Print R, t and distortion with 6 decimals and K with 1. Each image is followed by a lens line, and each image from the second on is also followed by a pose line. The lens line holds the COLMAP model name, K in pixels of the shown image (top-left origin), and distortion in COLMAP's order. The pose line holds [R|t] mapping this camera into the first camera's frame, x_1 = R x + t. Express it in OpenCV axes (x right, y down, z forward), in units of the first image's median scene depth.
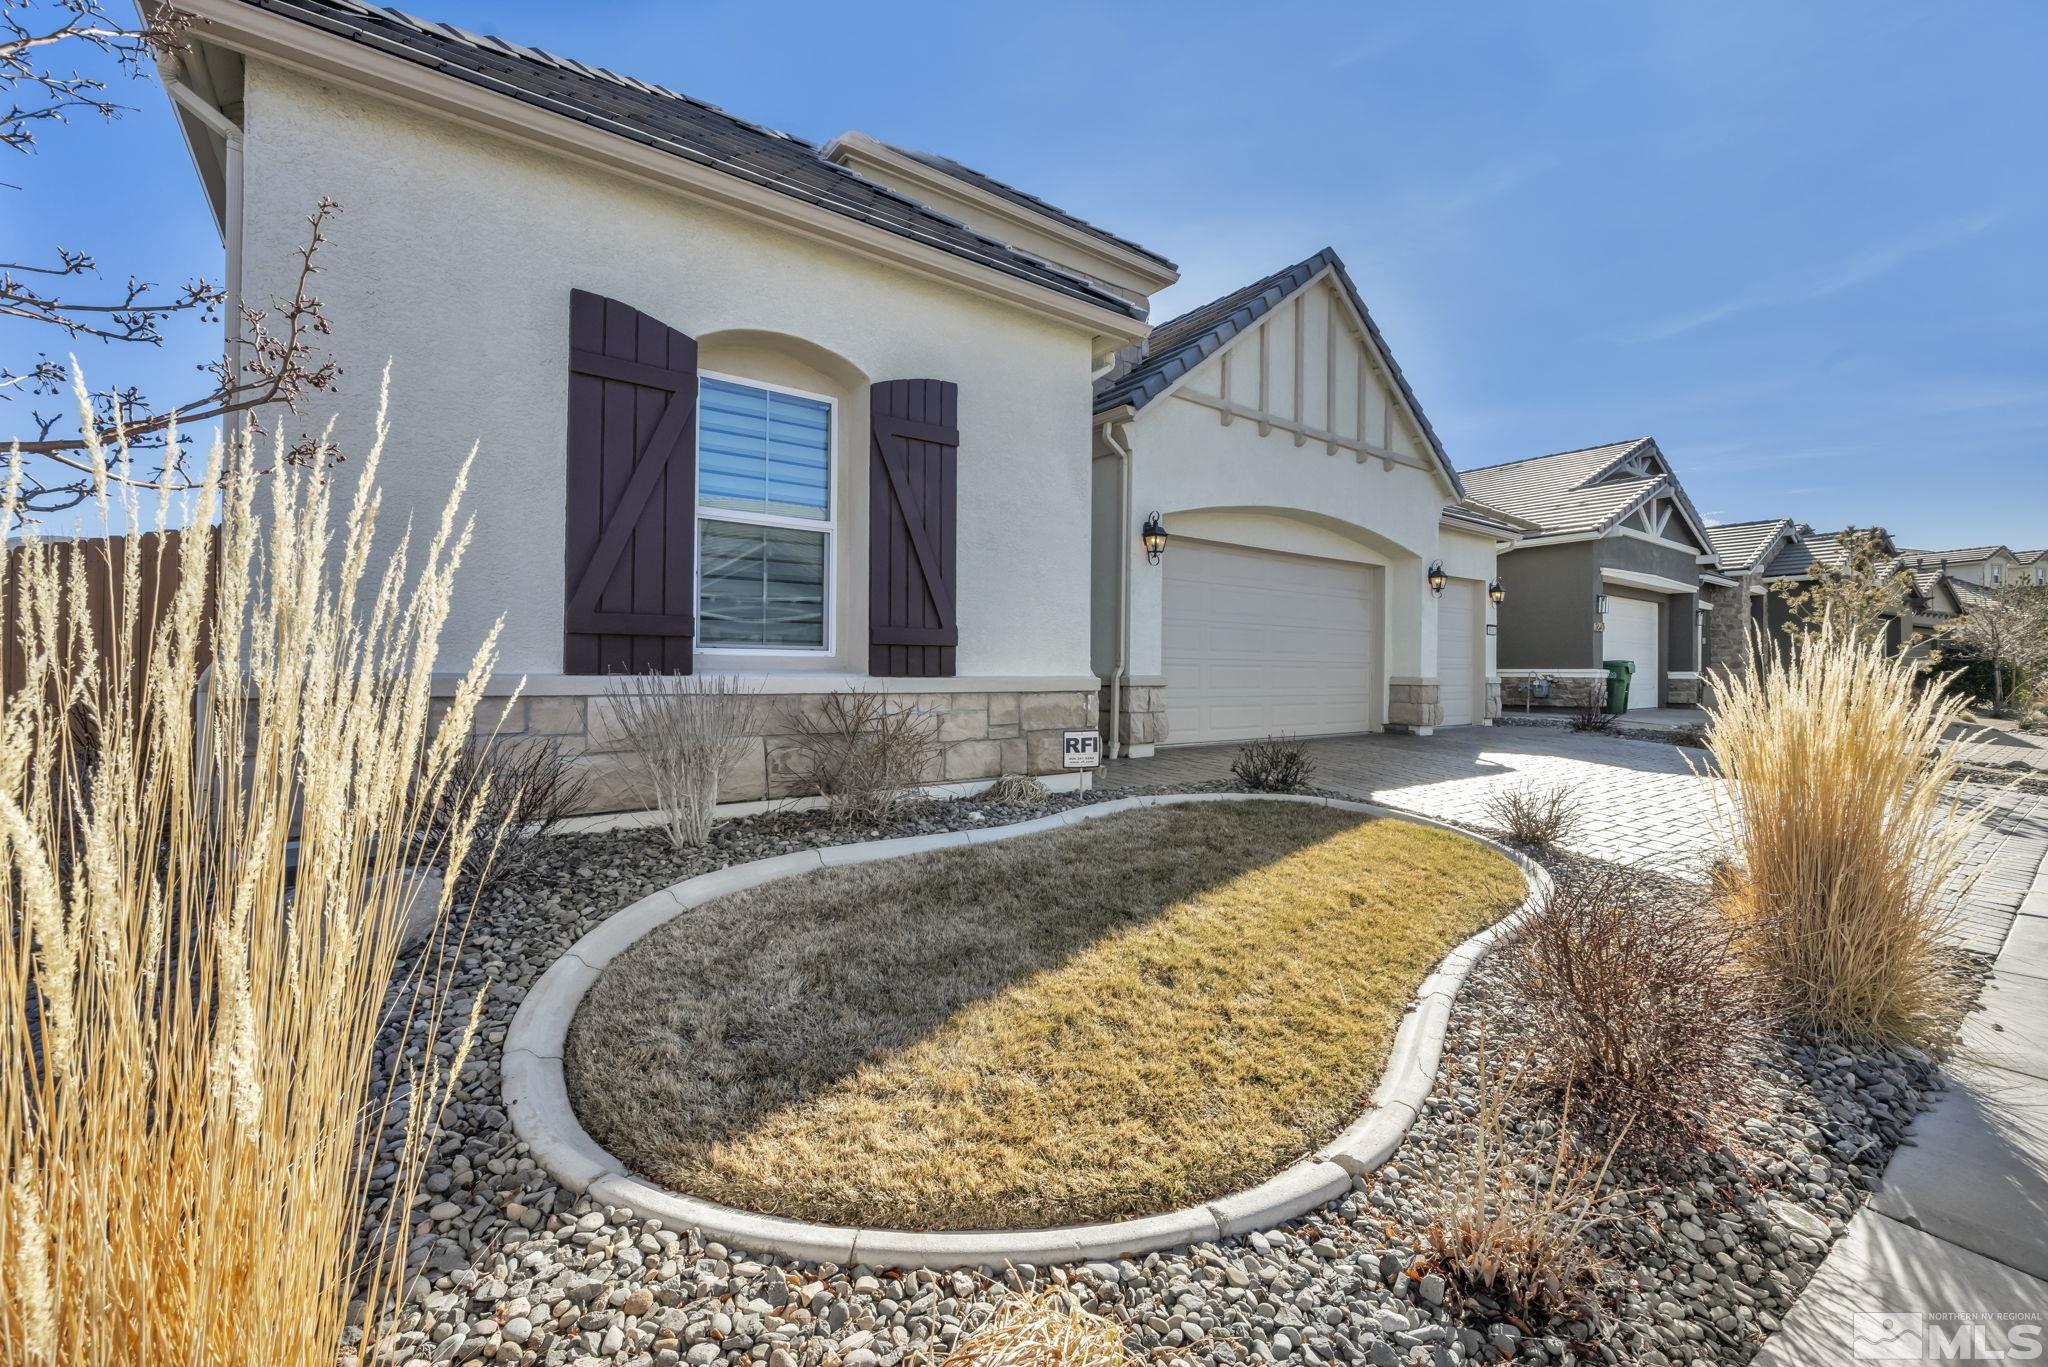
lens RADIAL K [[804.2, 0, 1024.0], [0, 804.2, 683.5], [0, 0, 1]] dist [-0.001771, -0.000130]
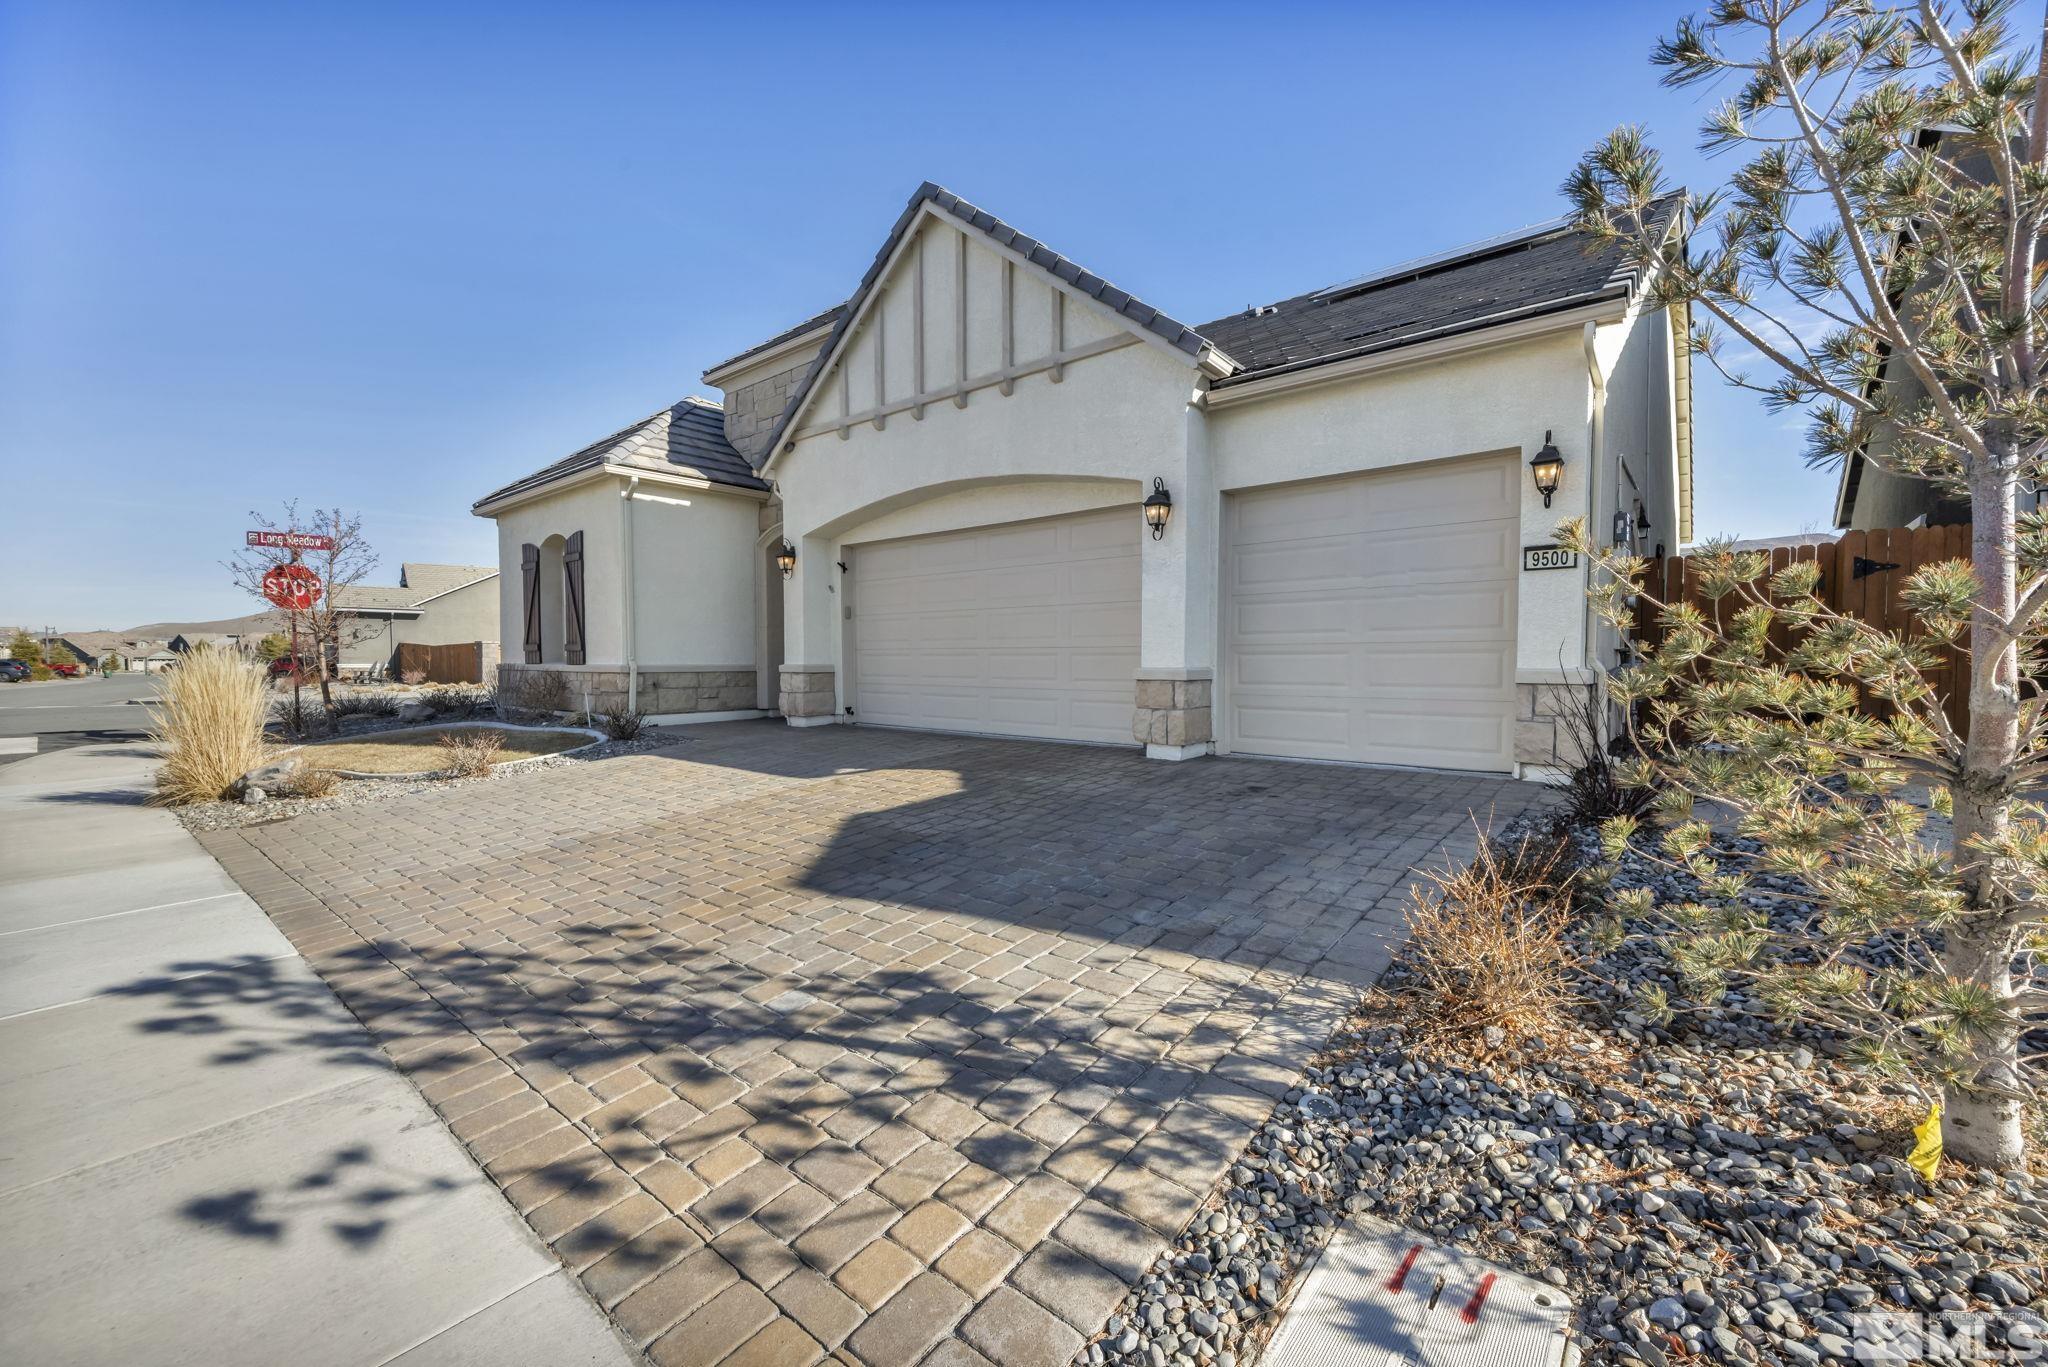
lens RADIAL K [[788.9, 0, 1024.0], [0, 788.9, 683.5], [0, 0, 1]] dist [0.024567, -0.000016]
pose [[0.261580, 0.023312, -0.964900, 2.074167], [-0.011118, 0.999715, 0.021140, -0.013081], [0.965118, 0.005198, 0.261765, 1.430198]]
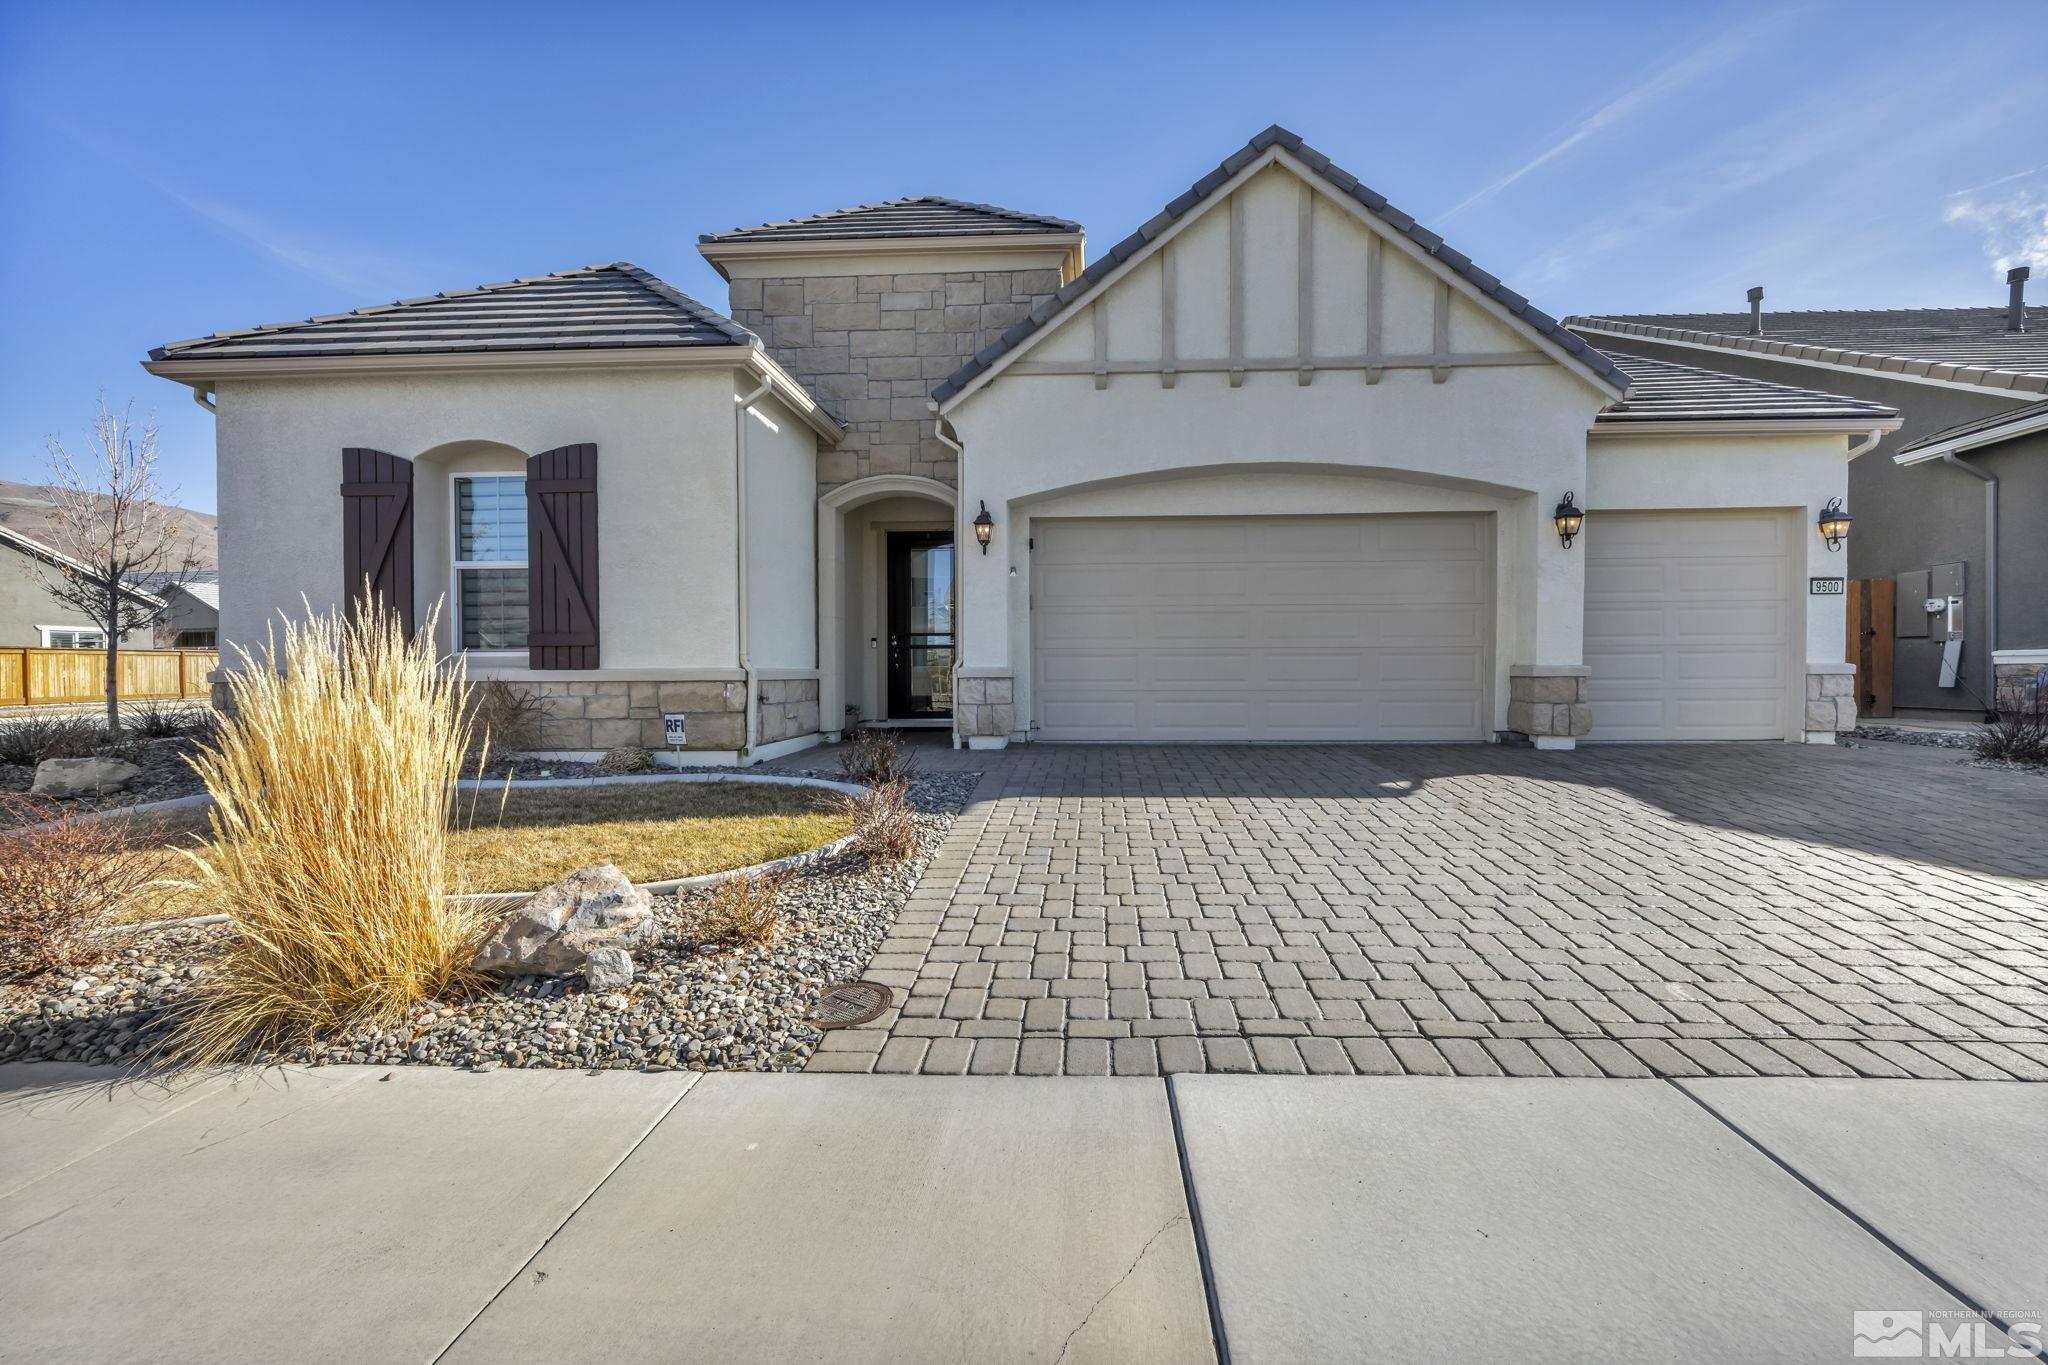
lens RADIAL K [[787.1, 0, 1024.0], [0, 787.1, 682.5], [0, 0, 1]] dist [0.000928, 0.000055]
pose [[0.782267, 0.002787, -0.622937, 1.099053], [0.001064, 0.999983, 0.005810, 0.005860], [0.622943, -0.005208, 0.782250, 0.379297]]
